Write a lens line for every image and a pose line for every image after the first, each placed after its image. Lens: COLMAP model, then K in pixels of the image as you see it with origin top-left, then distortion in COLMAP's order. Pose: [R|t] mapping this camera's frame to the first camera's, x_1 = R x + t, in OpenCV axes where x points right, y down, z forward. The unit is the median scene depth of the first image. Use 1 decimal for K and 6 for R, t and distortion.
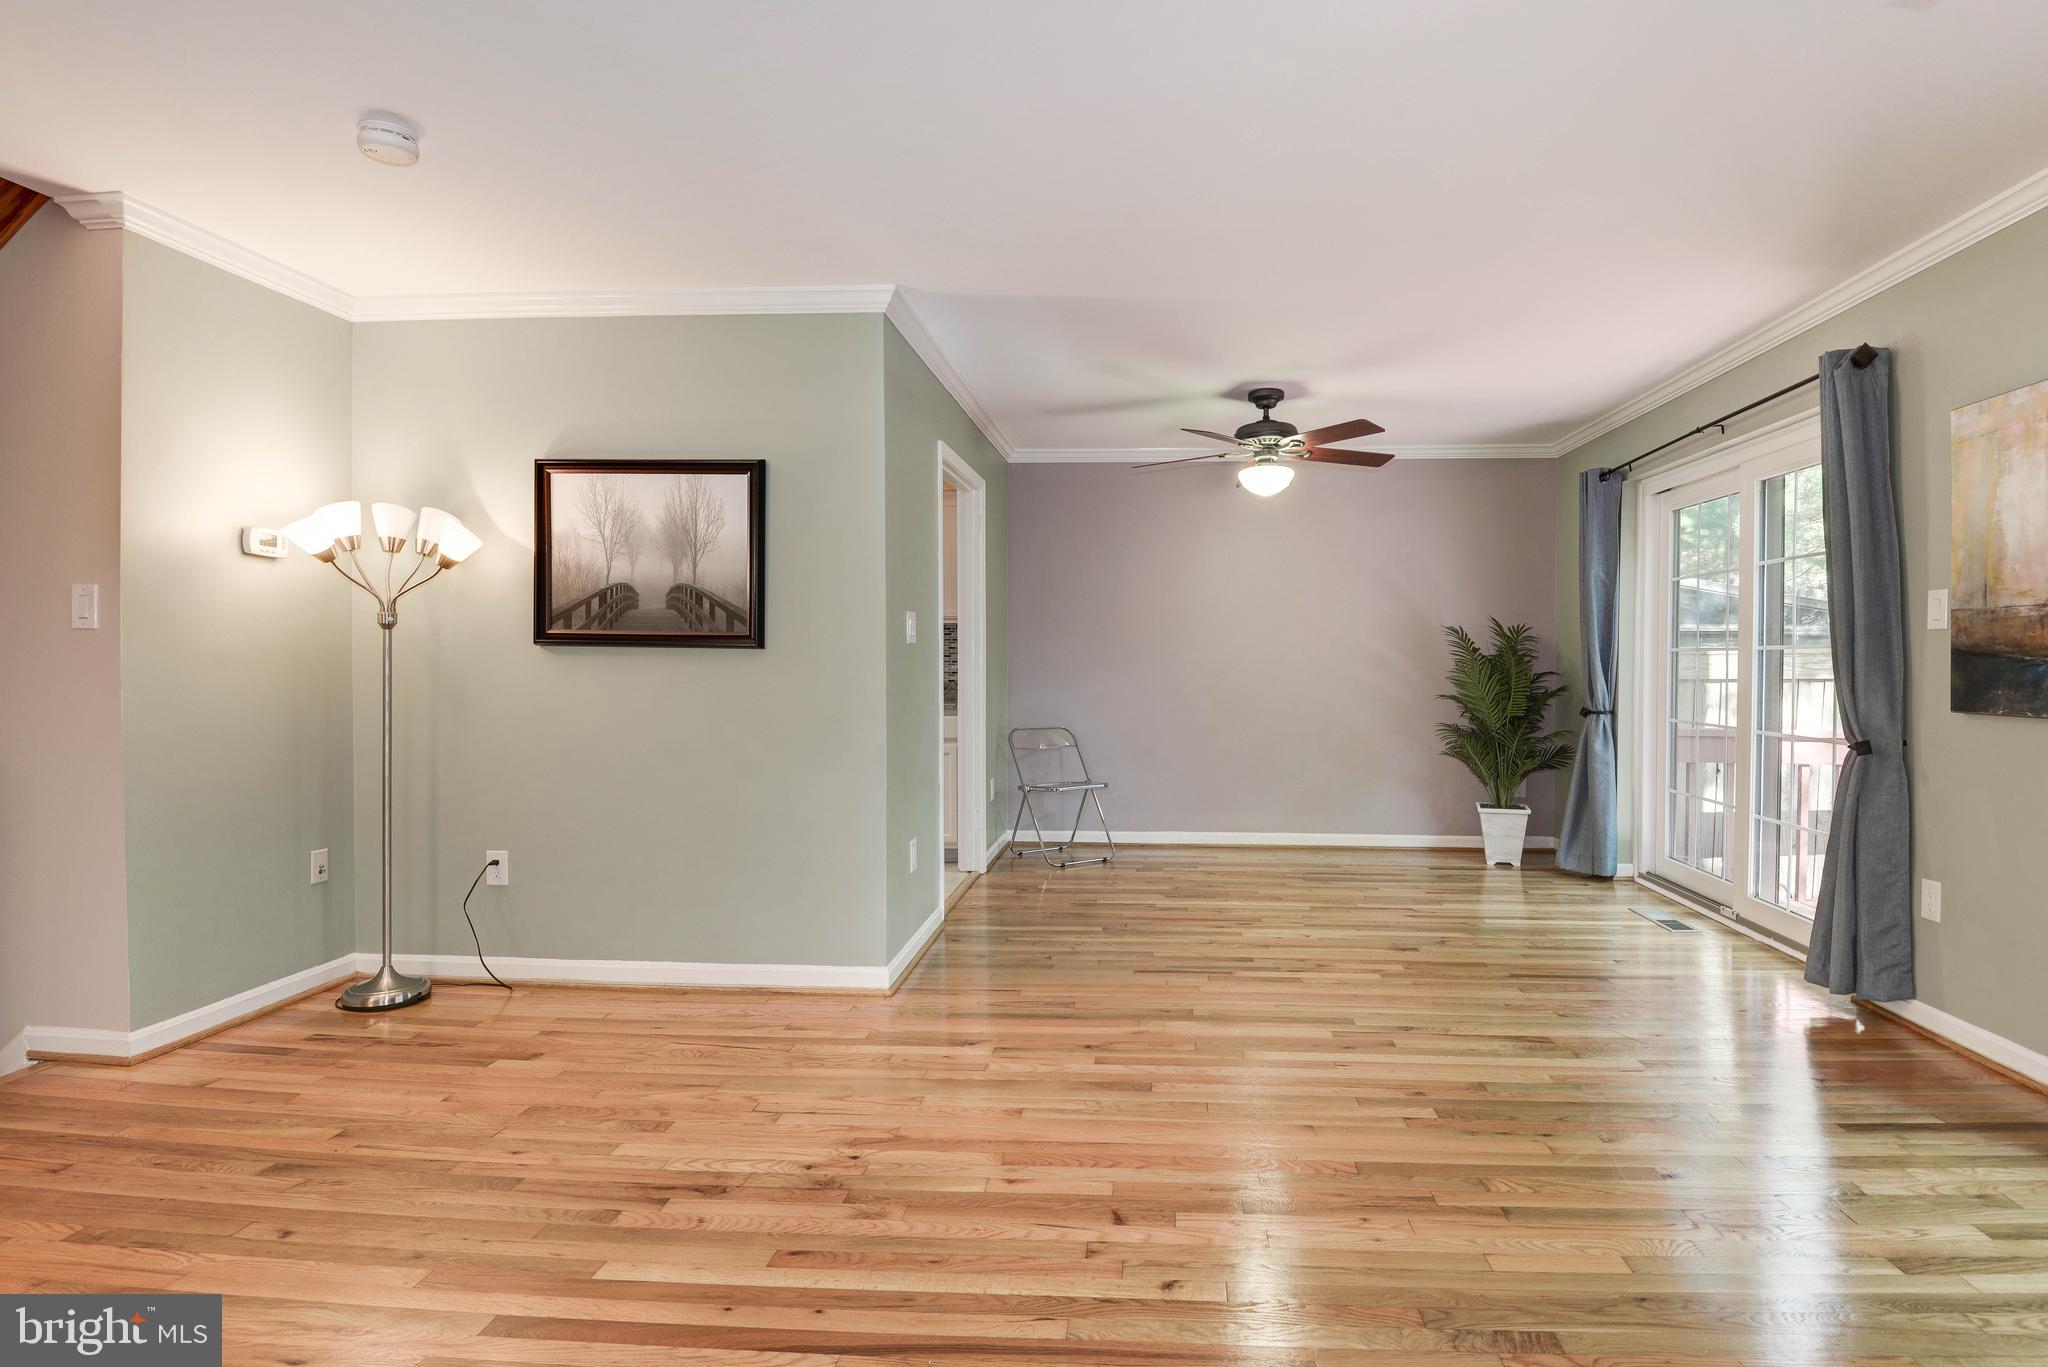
lens RADIAL K [[931.9, 0, 1091.7], [0, 931.9, 670.9], [0, 0, 1]] dist [-0.001530, -0.000487]
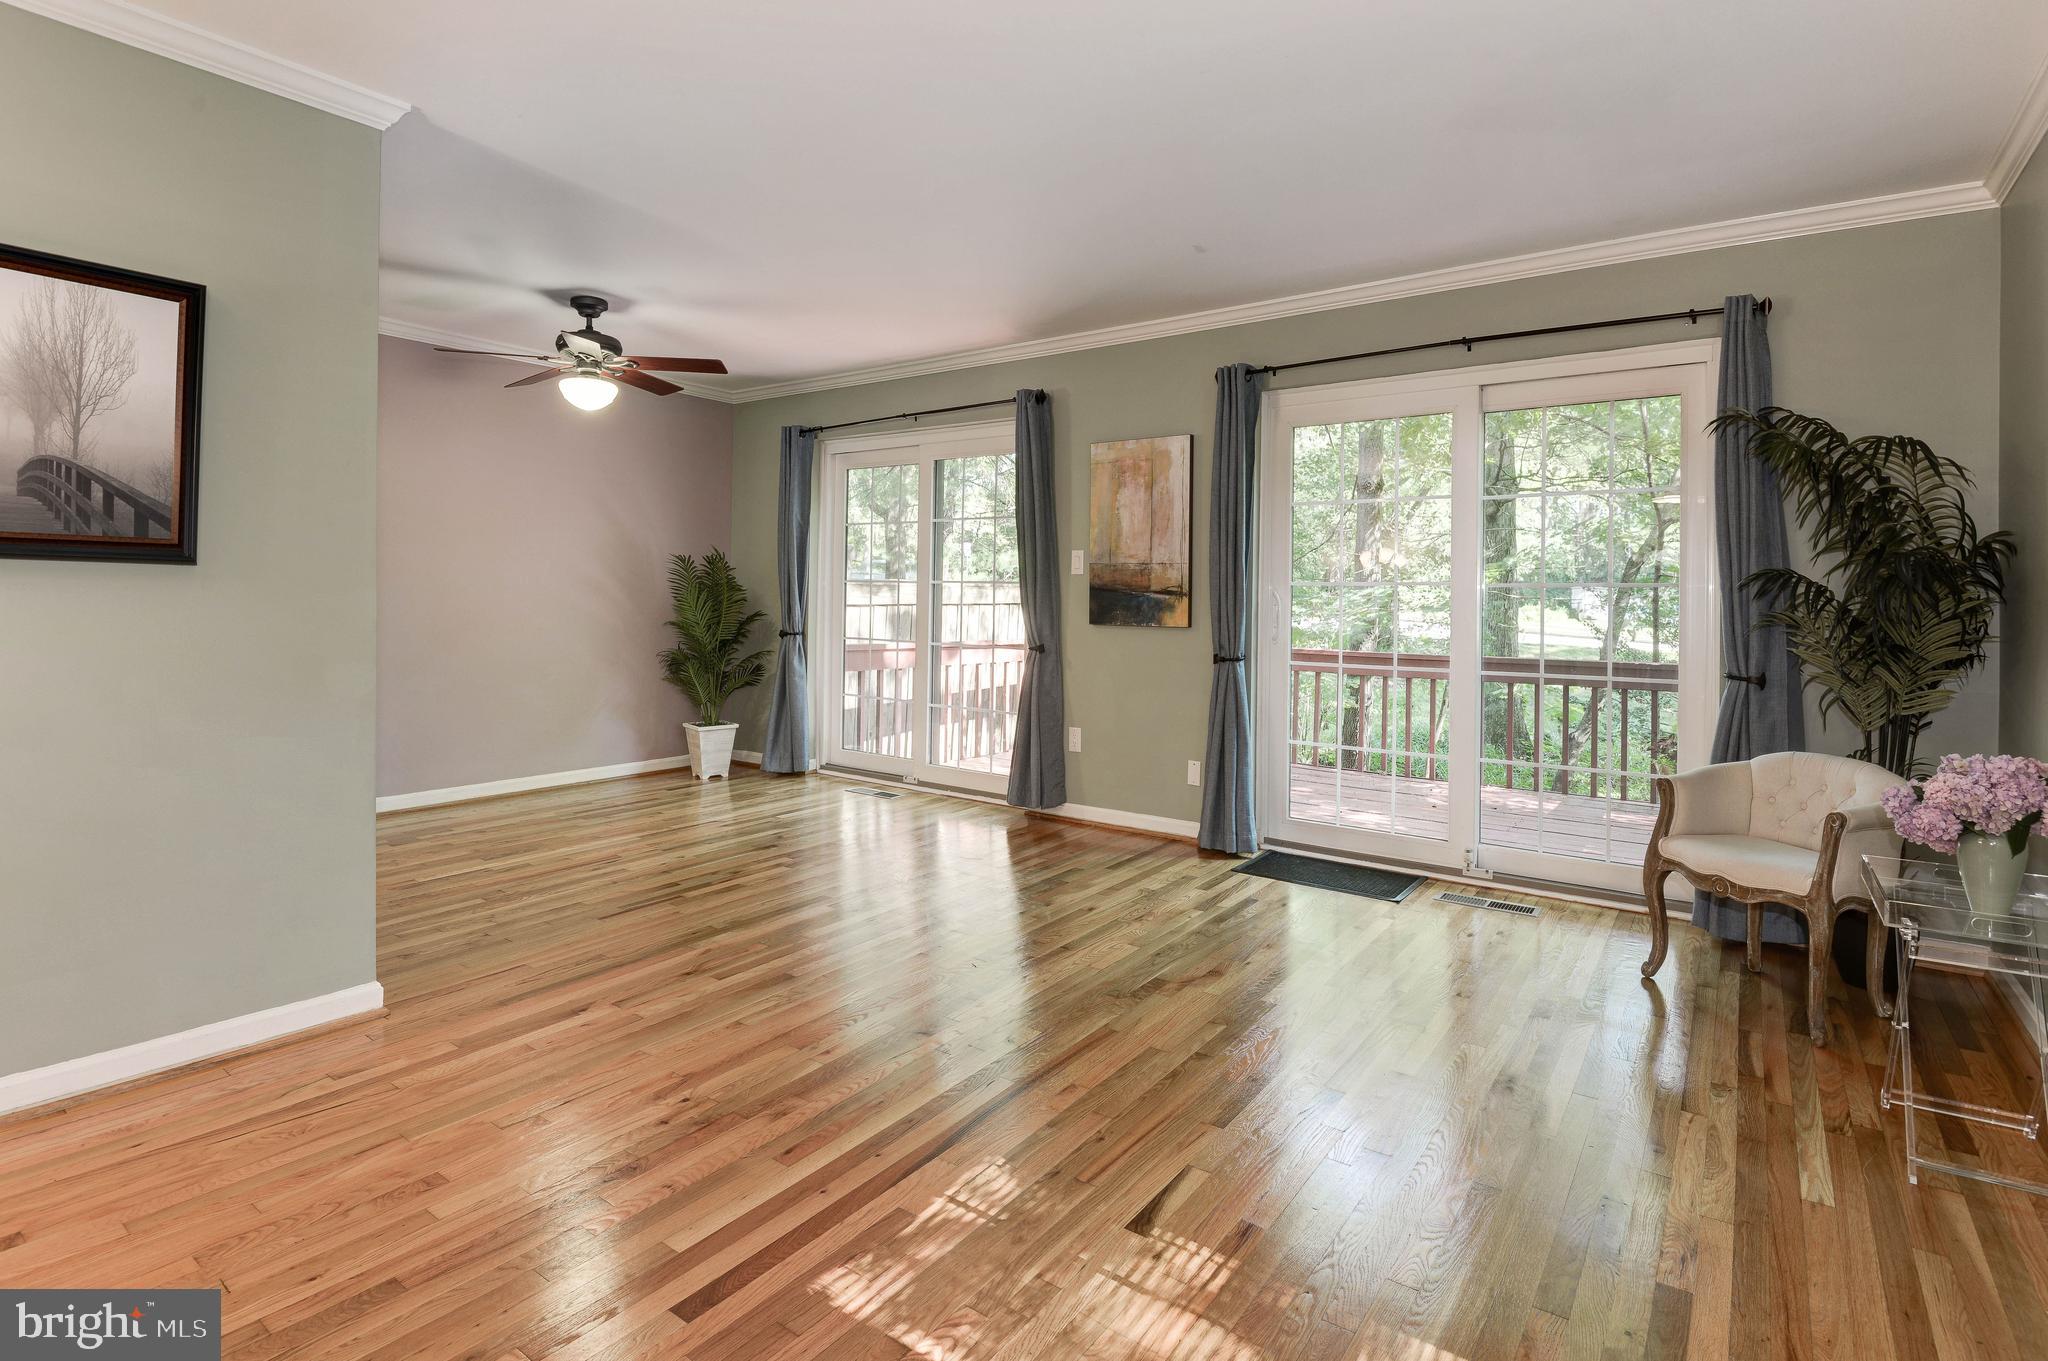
lens RADIAL K [[1034.8, 0, 1039.7], [0, 1034.8, 621.5], [0, 0, 1]] dist [-0.004200, -0.001720]
pose [[0.533748, -0.016672, 0.845479, -0.664849], [-0.005014, 0.999726, 0.022880, -0.003049], [-0.845629, -0.016452, 0.533518, 0.082178]]
